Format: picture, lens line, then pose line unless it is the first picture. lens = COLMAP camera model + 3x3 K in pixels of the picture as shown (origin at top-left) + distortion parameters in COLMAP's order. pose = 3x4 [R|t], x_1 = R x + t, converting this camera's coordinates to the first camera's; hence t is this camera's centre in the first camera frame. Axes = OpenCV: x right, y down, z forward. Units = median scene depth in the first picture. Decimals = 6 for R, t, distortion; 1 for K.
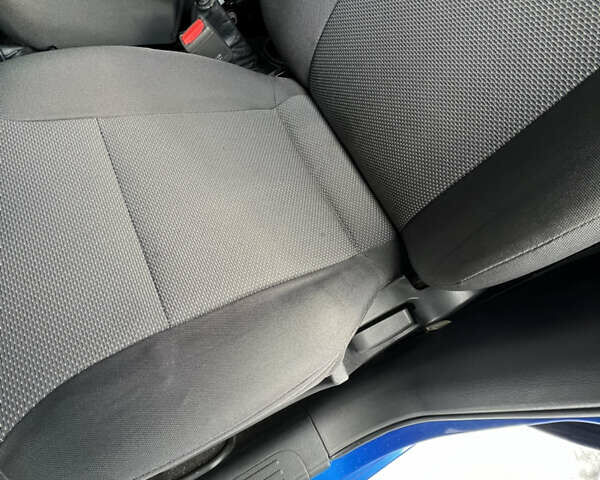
lens RADIAL K [[230.8, 0, 300.0], [0, 230.8, 240.0], [0, 0, 1]] dist [0.000583, 0.000082]
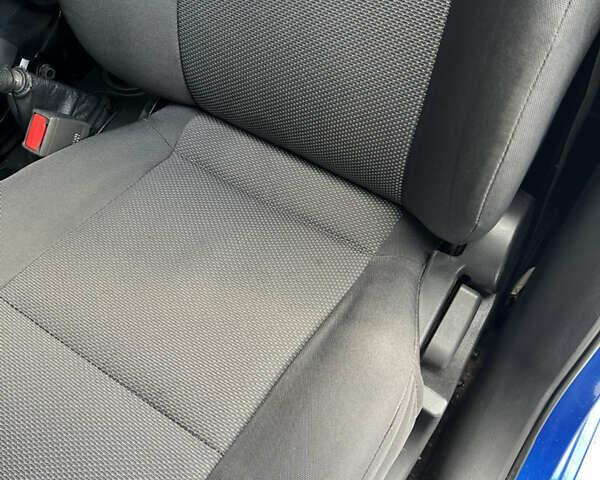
lens RADIAL K [[230.8, 0, 300.0], [0, 230.8, 240.0], [0, 0, 1]] dist [0.000583, 0.000082]
pose [[0.841541, -0.530430, 0.102234, 0.006540], [0.540092, 0.829835, -0.140269, -0.010403], [-0.010434, 0.173258, 0.984821, 0.227074]]
